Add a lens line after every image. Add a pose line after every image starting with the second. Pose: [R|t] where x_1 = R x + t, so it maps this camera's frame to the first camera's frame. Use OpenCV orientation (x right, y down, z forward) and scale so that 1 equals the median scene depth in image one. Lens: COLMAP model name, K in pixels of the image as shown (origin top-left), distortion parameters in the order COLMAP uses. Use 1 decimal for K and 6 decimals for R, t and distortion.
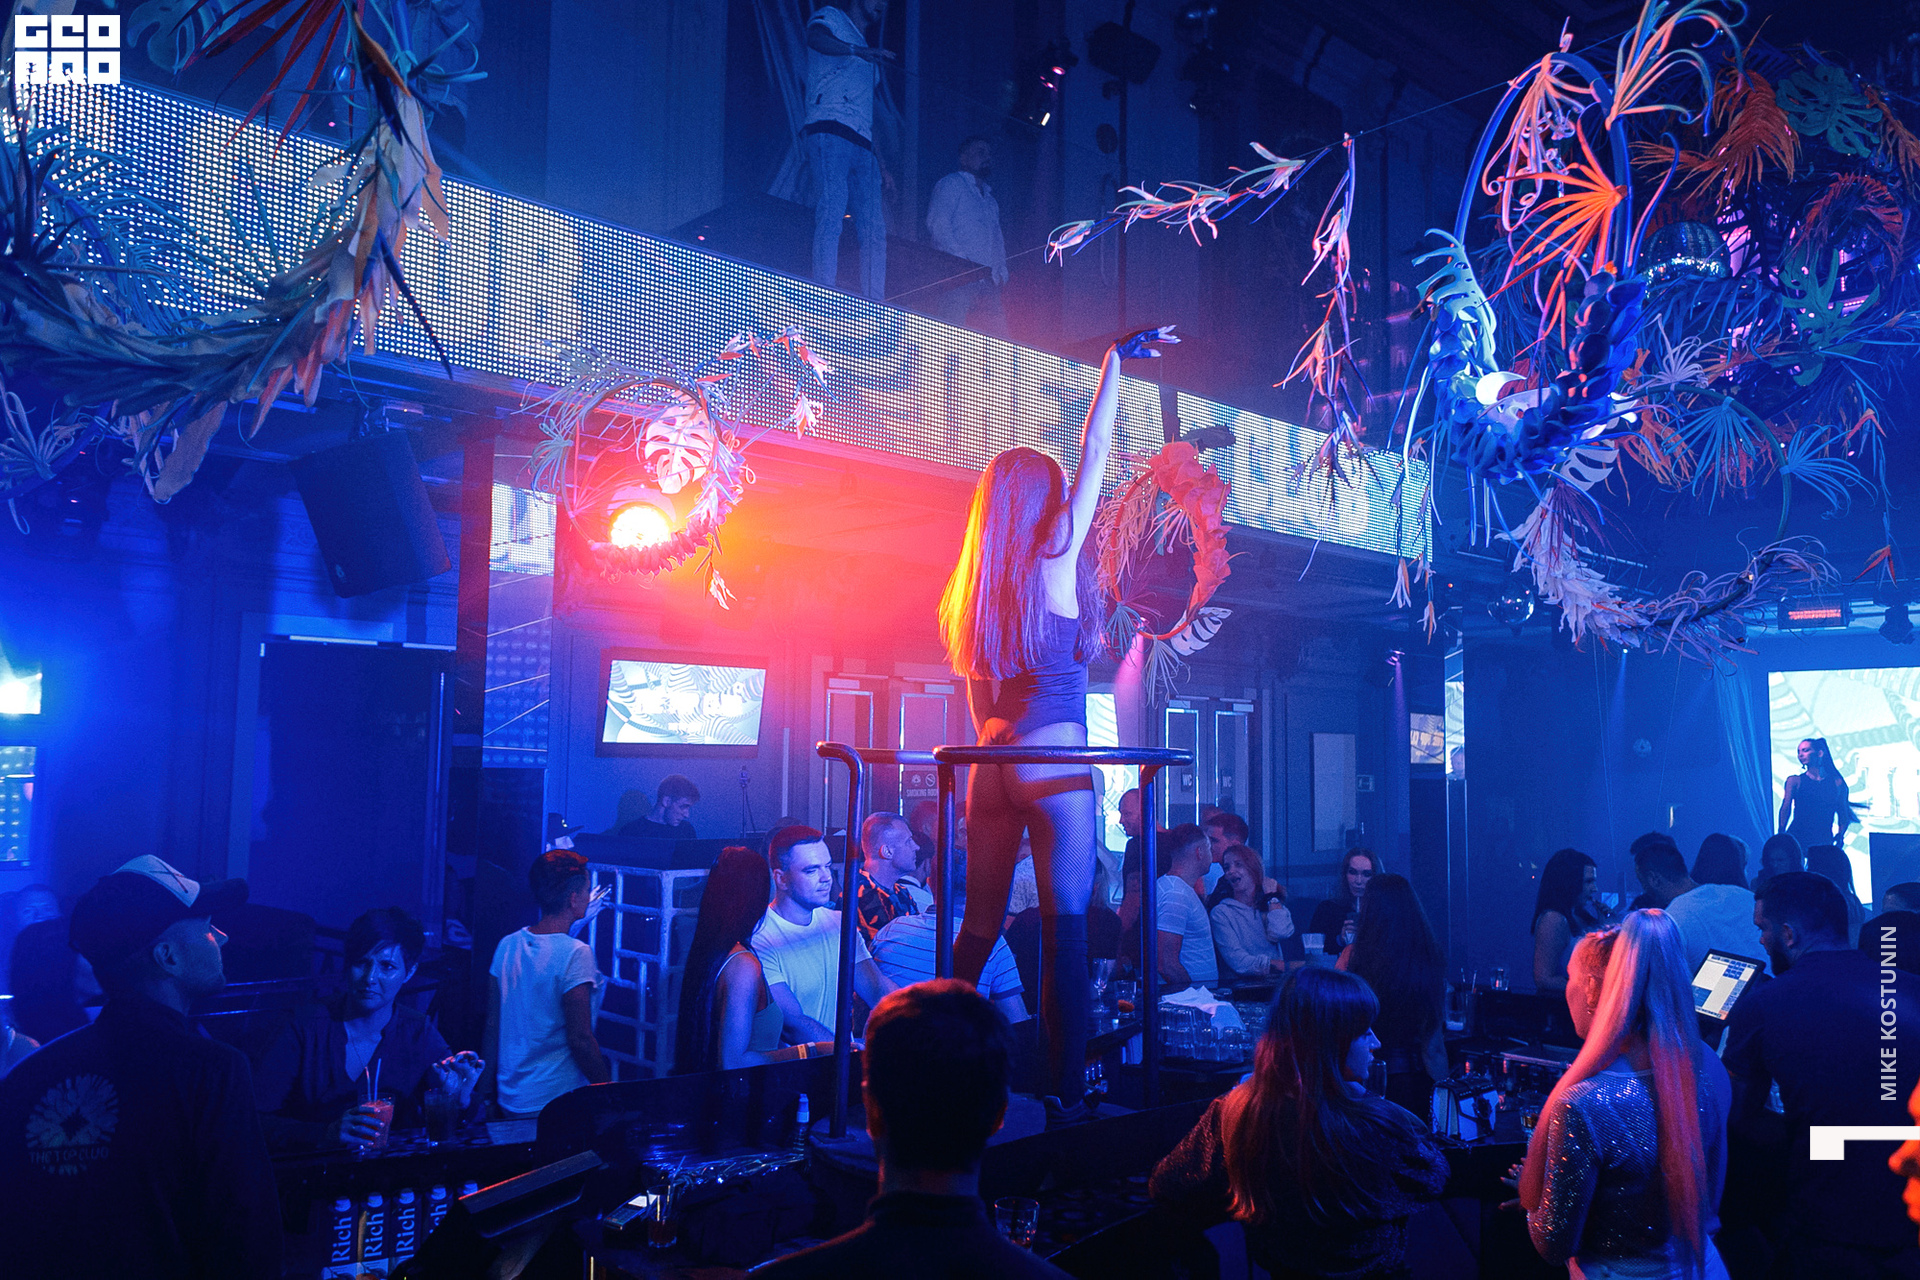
lens RADIAL K [[1503.1, 0, 960.0], [0, 1503.1, 640.0], [0, 0, 1]] dist [0.049866, 0.000920]
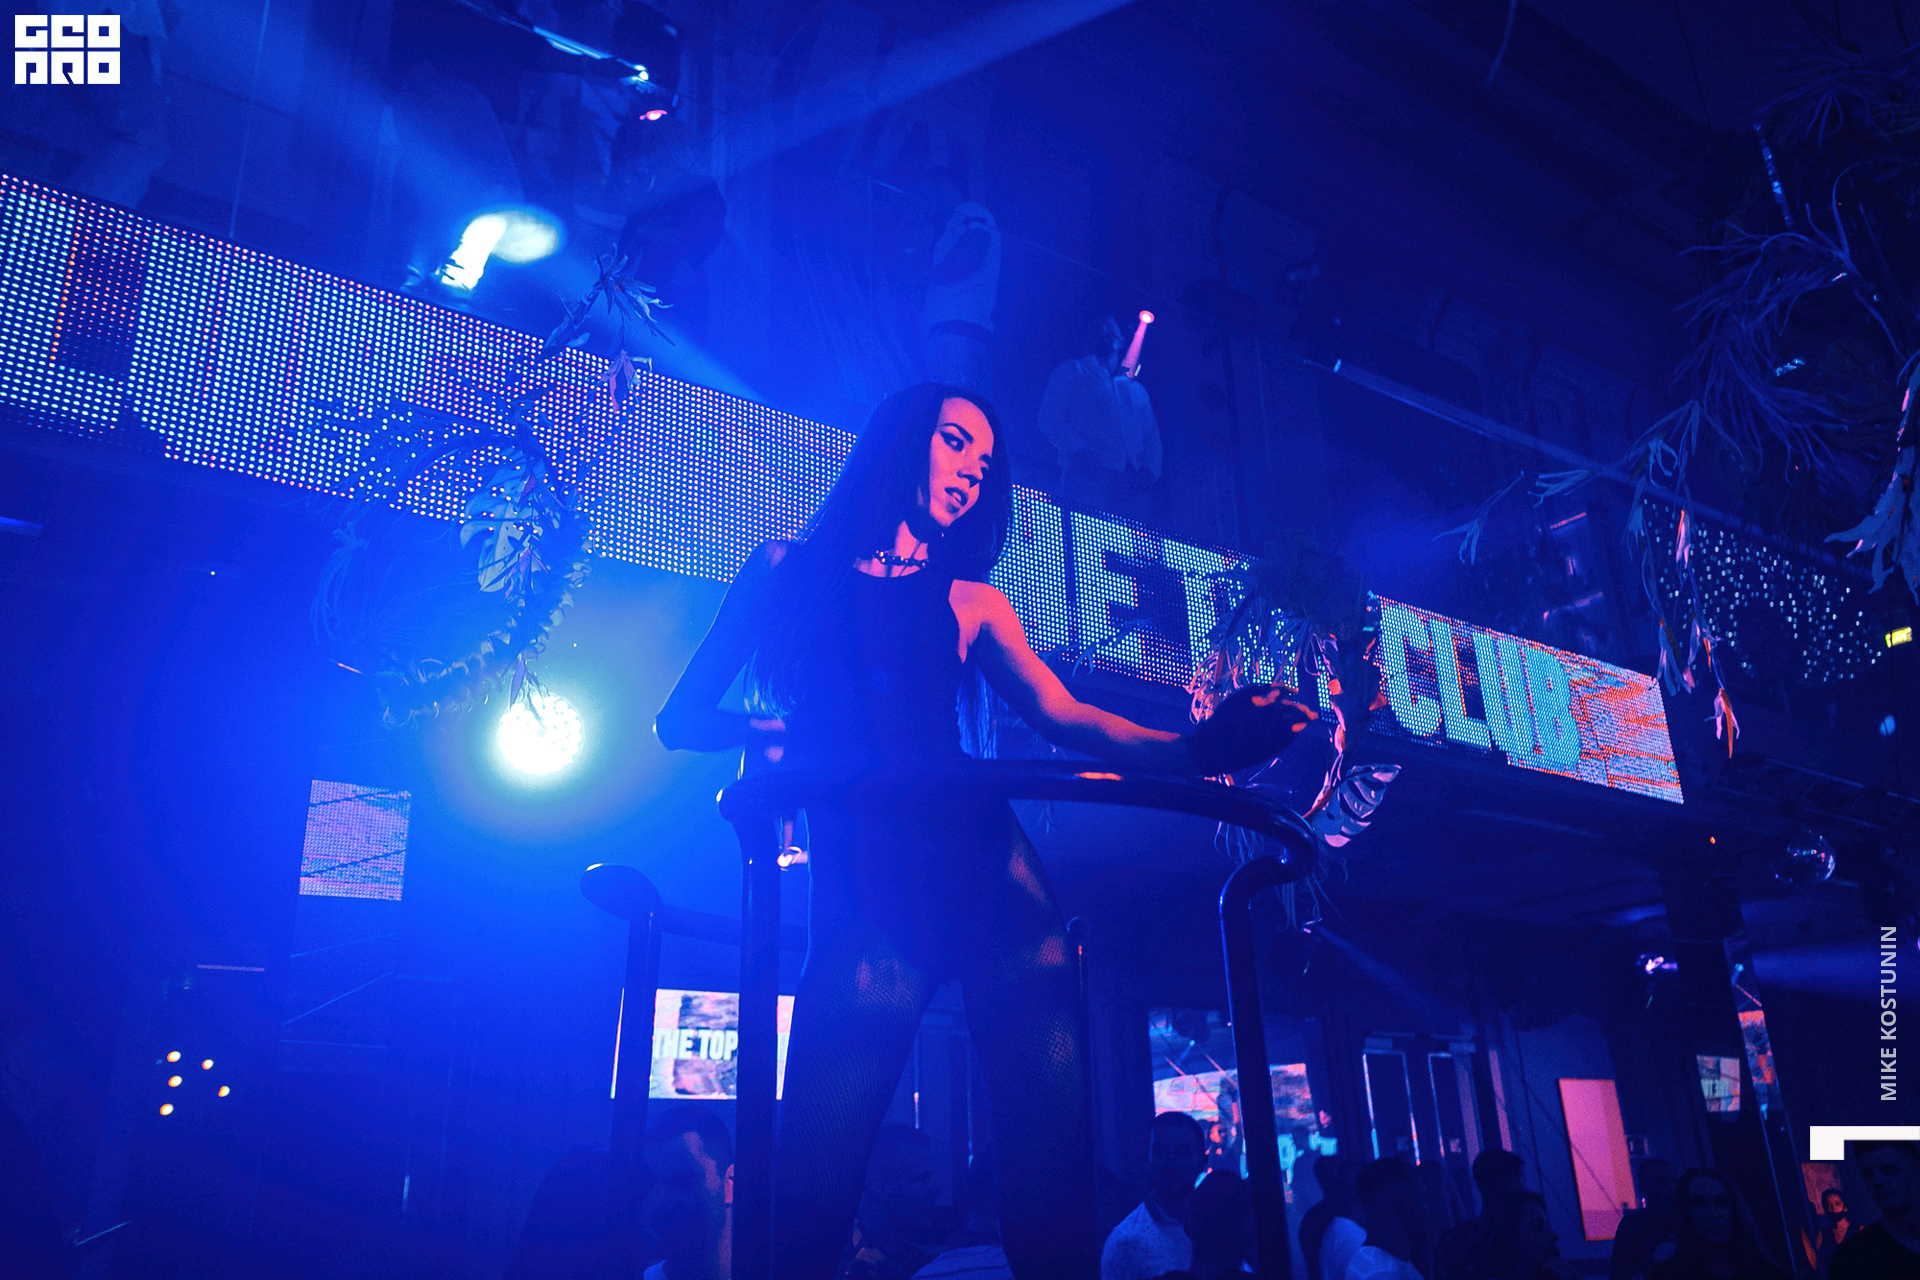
lens RADIAL K [[1503.1, 0, 960.0], [0, 1503.1, 640.0], [0, 0, 1]] dist [0.049866, 0.000920]
pose [[0.990189, -0.088001, -0.108544, 0.030140], [0.056614, 0.962820, -0.264144, 0.034578], [0.127754, 0.255407, 0.958356, 0.136414]]
